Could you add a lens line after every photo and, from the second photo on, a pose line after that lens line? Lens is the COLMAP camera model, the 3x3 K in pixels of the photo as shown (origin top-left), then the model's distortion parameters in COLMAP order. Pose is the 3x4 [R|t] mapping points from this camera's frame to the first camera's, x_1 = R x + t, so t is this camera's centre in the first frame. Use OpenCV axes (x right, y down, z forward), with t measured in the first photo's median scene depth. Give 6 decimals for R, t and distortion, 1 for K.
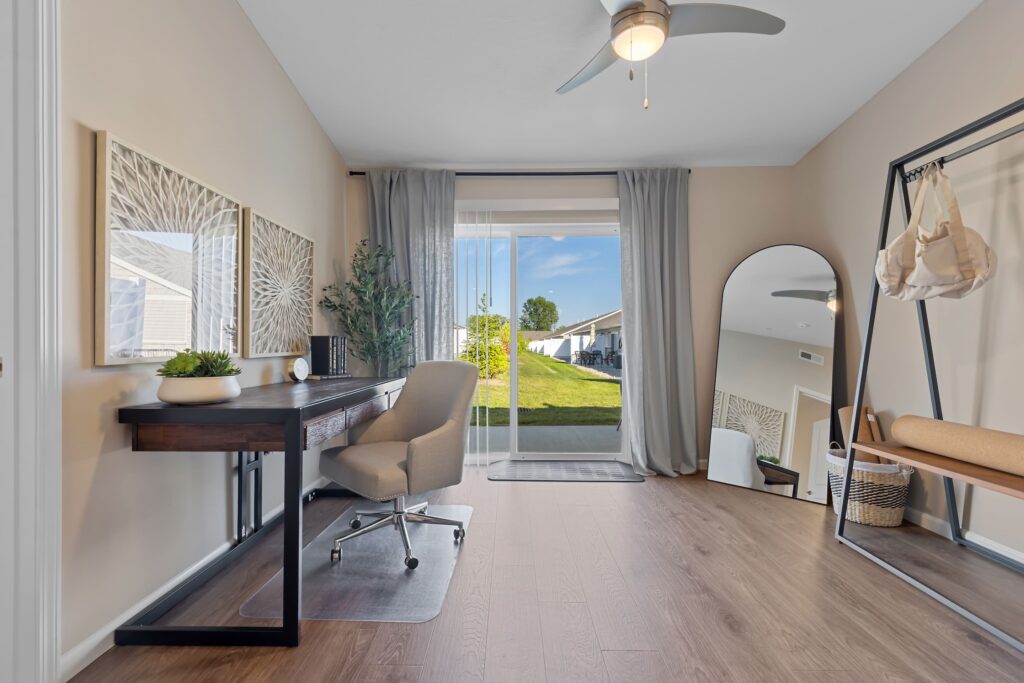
lens RADIAL K [[464.0, 0, 508.1], [0, 464.0, 340.4], [0, 0, 1]] dist [0.000699, -0.000154]
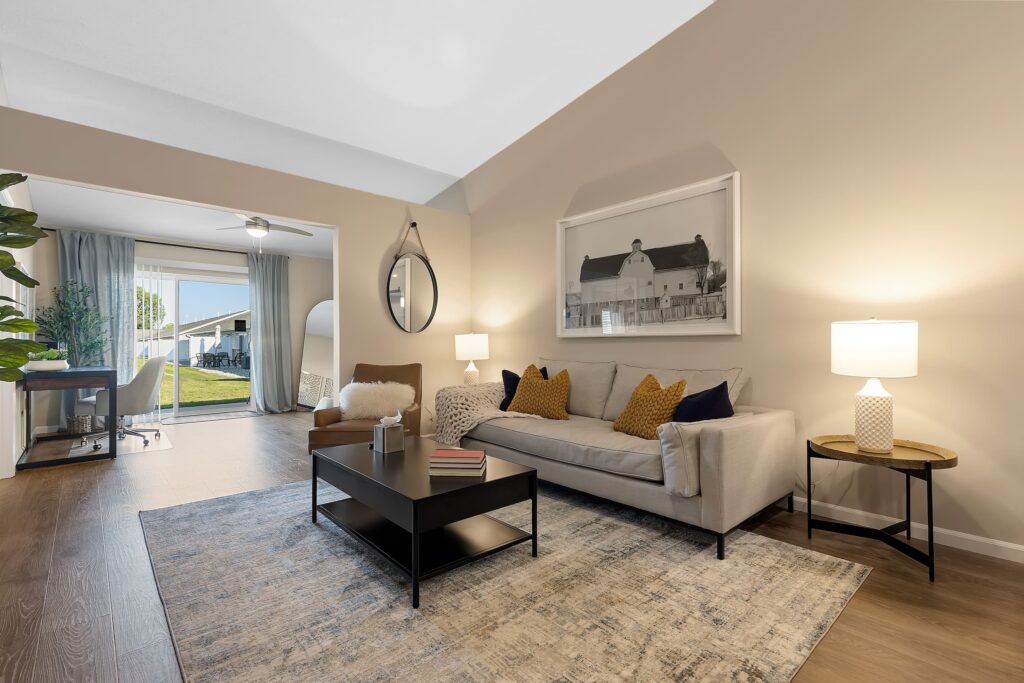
lens RADIAL K [[464.0, 0, 508.1], [0, 464.0, 340.4], [0, 0, 1]] dist [0.000699, -0.000154]
pose [[0.734685, 0.001013, 0.678407, -0.070173], [0.000384, 0.999998, -0.001908, -0.002593], [-0.678408, 0.001663, 0.734684, -0.291428]]
